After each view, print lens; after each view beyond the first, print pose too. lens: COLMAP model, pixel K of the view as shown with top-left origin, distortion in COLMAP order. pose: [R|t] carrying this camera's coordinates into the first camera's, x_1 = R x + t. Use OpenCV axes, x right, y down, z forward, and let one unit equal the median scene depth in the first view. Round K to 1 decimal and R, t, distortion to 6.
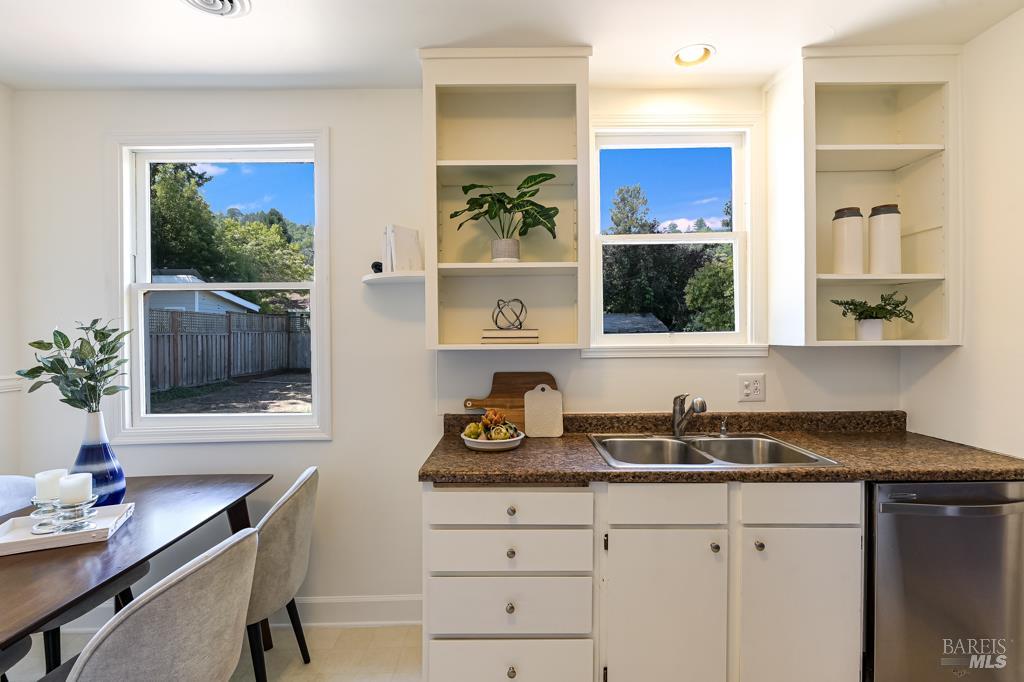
lens RADIAL K [[482.9, 0, 514.3], [0, 482.9, 337.2], [0, 0, 1]] dist [-0.000051, 0.000306]
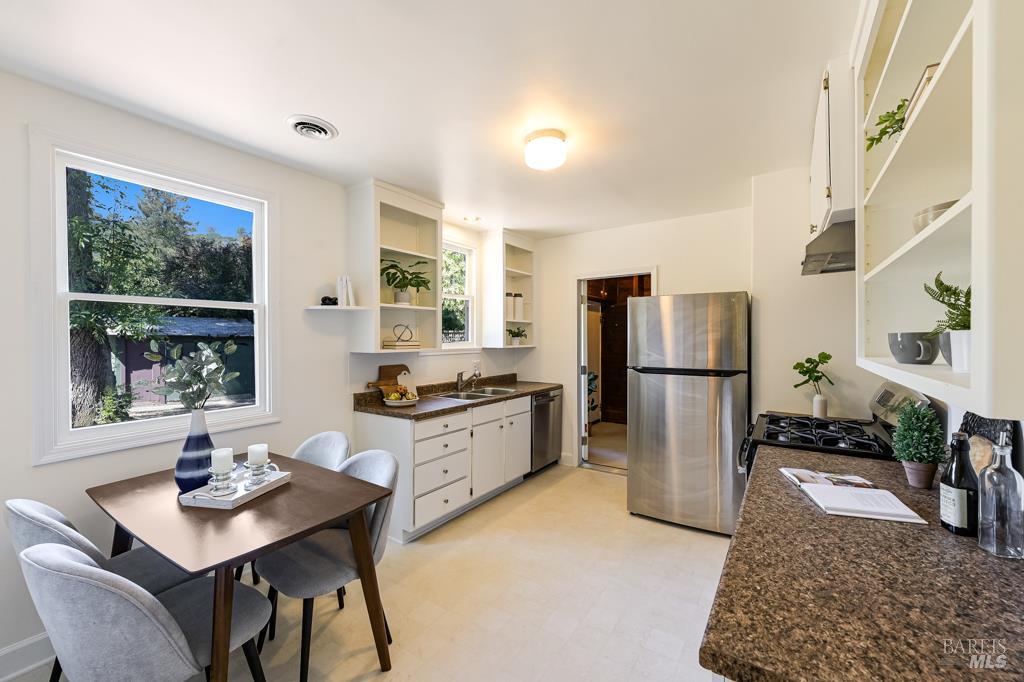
lens RADIAL K [[401.6, 0, 512.0], [0, 401.6, 341.0], [0, 0, 1]] dist [0.000108, 0.000011]
pose [[0.570176, -0.000558, 0.821522, -1.030912], [0.002152, 0.999997, -0.000814, -0.014377], [-0.821520, 0.002232, 0.570176, -0.208238]]
